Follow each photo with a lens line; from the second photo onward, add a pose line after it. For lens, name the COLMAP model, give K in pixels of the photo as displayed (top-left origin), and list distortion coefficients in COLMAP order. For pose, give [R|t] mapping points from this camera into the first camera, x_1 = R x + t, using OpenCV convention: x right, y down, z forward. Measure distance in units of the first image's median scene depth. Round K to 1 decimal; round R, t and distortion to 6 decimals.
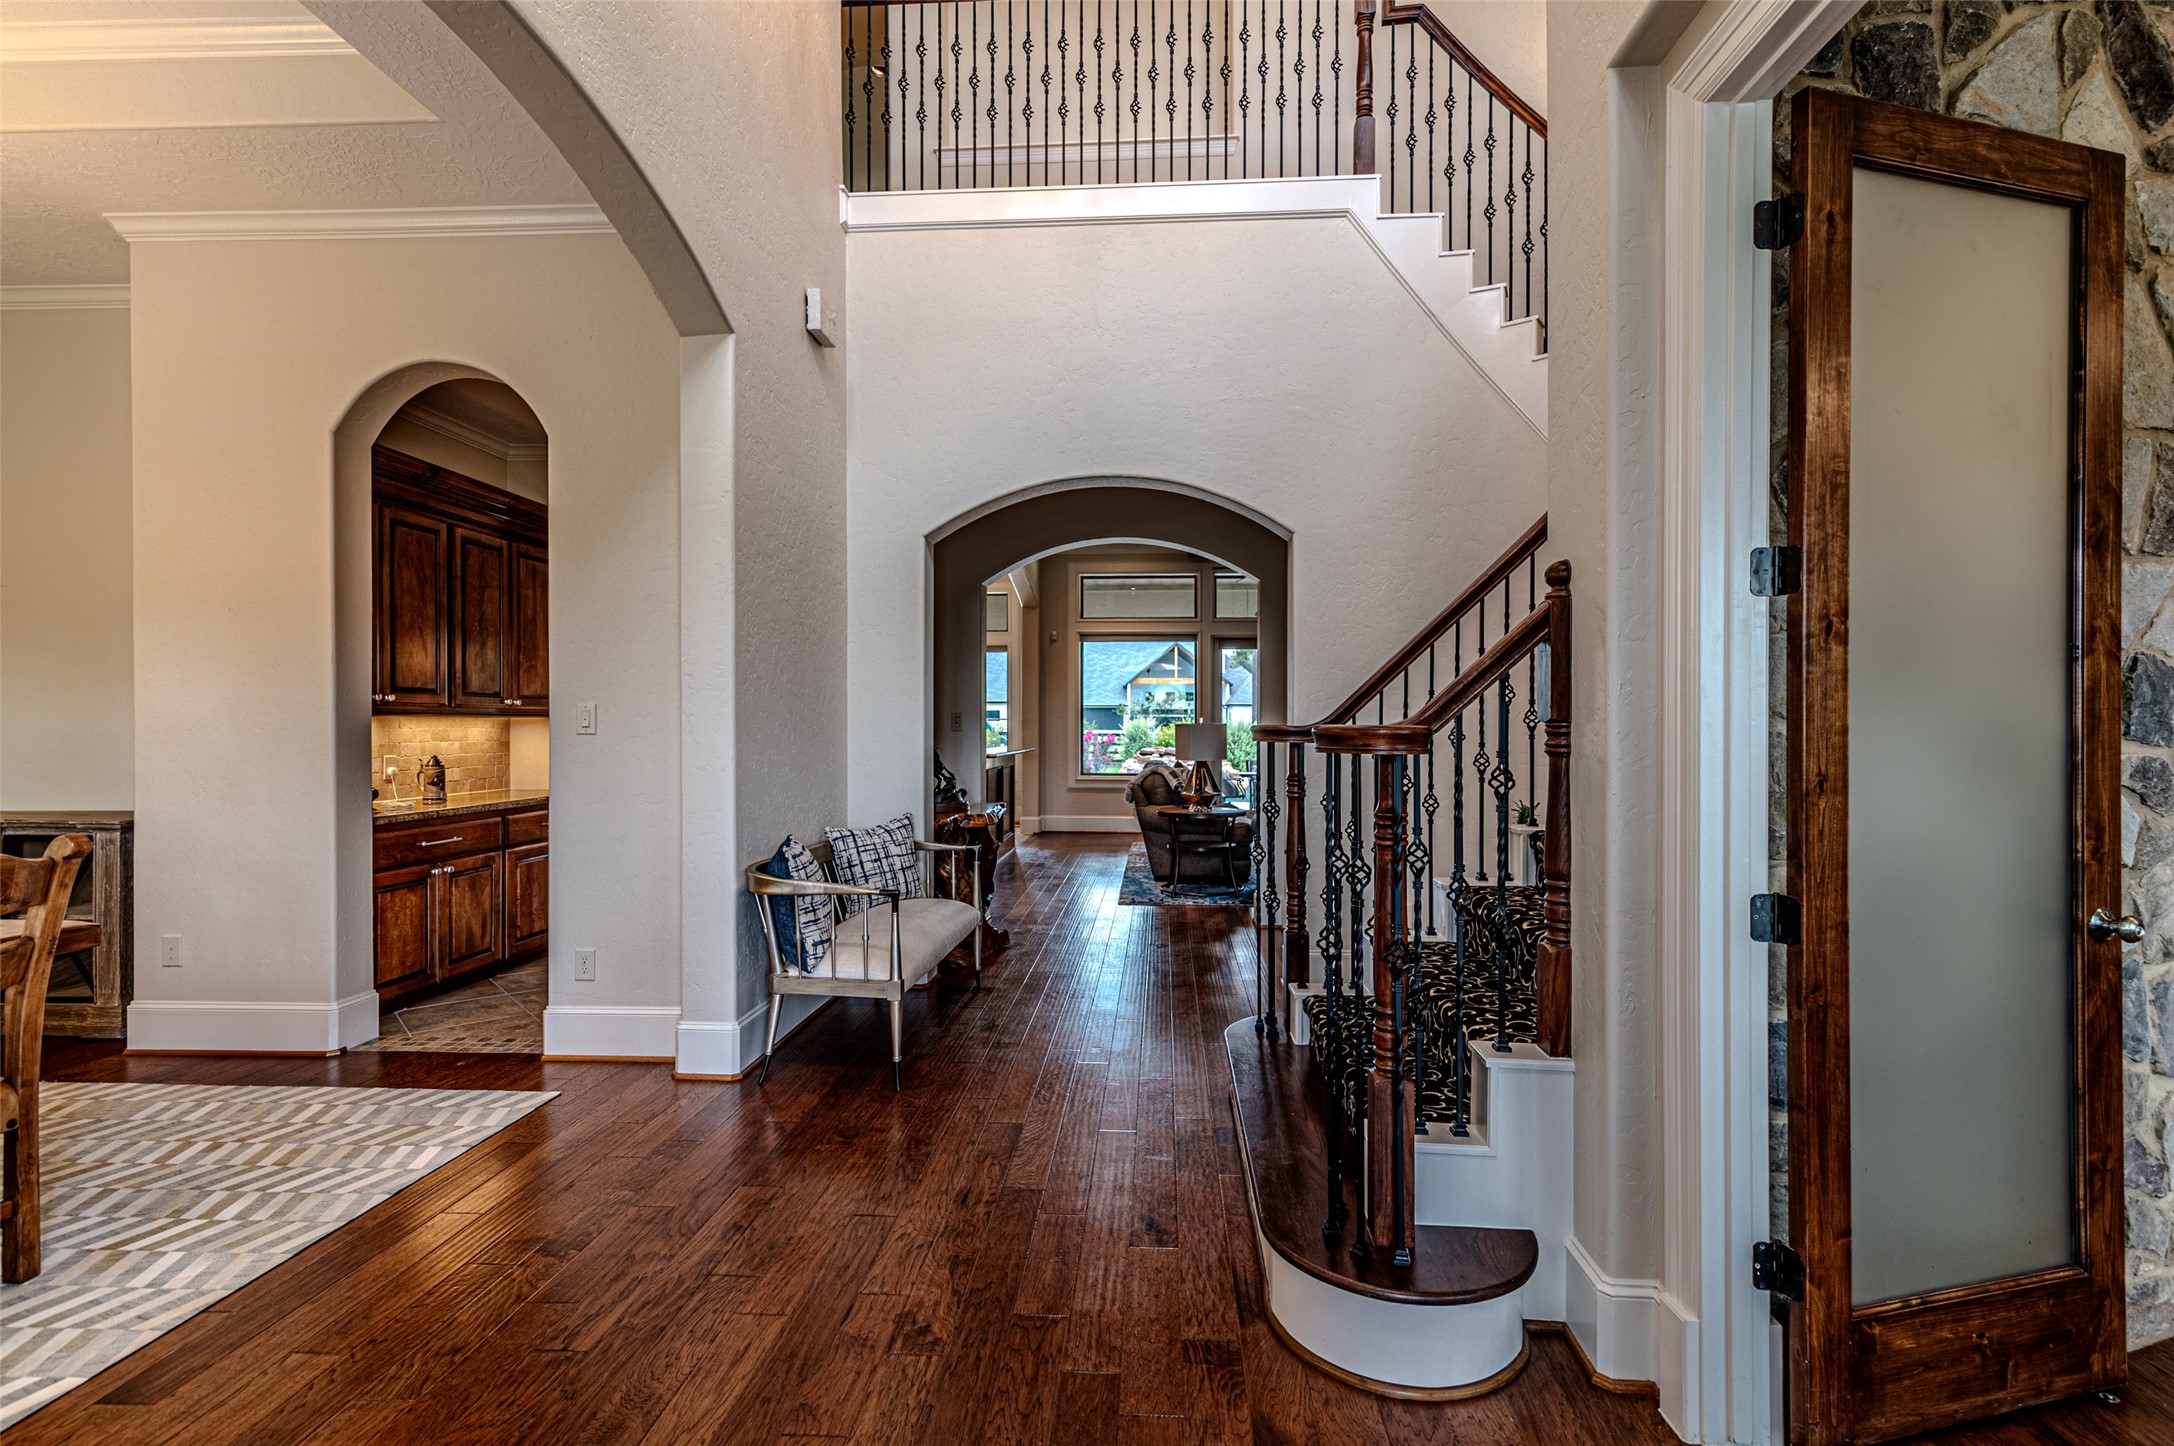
lens RADIAL K [[989.9, 0, 1101.5], [0, 989.9, 725.1], [0, 0, 1]] dist [0.015855, 0.001307]
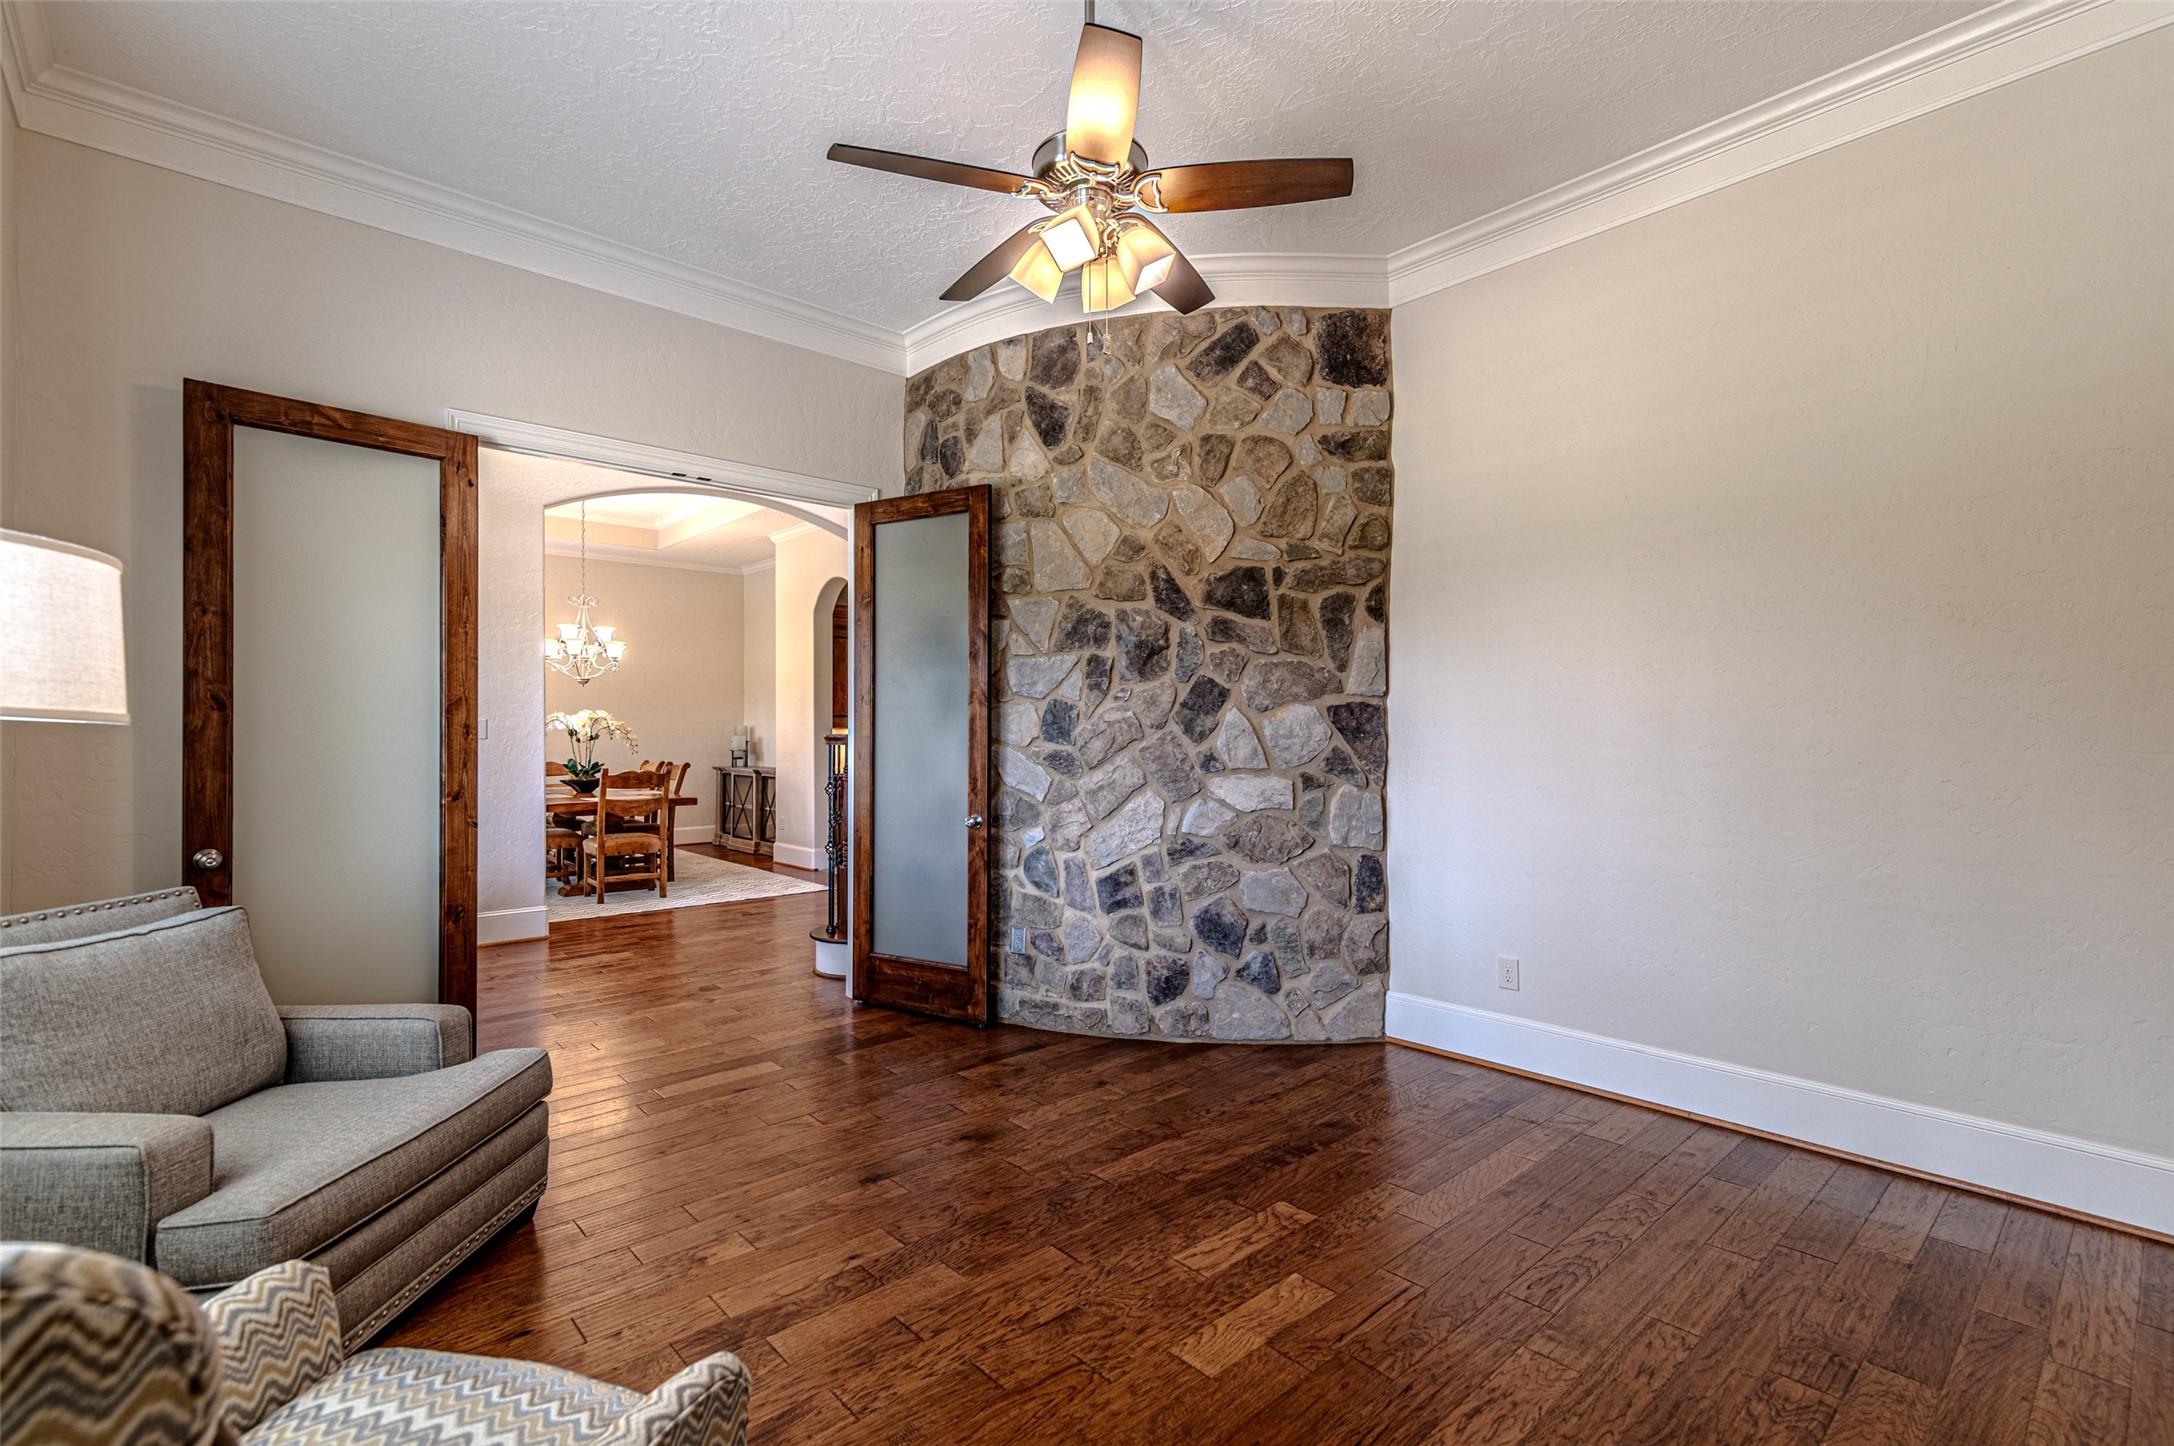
lens RADIAL K [[989.9, 0, 1084.9], [0, 989.9, 725.0], [0, 0, 1]] dist [0.015855, 0.001307]
pose [[0.709063, -0.000215, -0.705145, 2.817929], [-0.003839, 0.999984, -0.004165, -0.016466], [0.705134, 0.005660, 0.709051, -0.445243]]
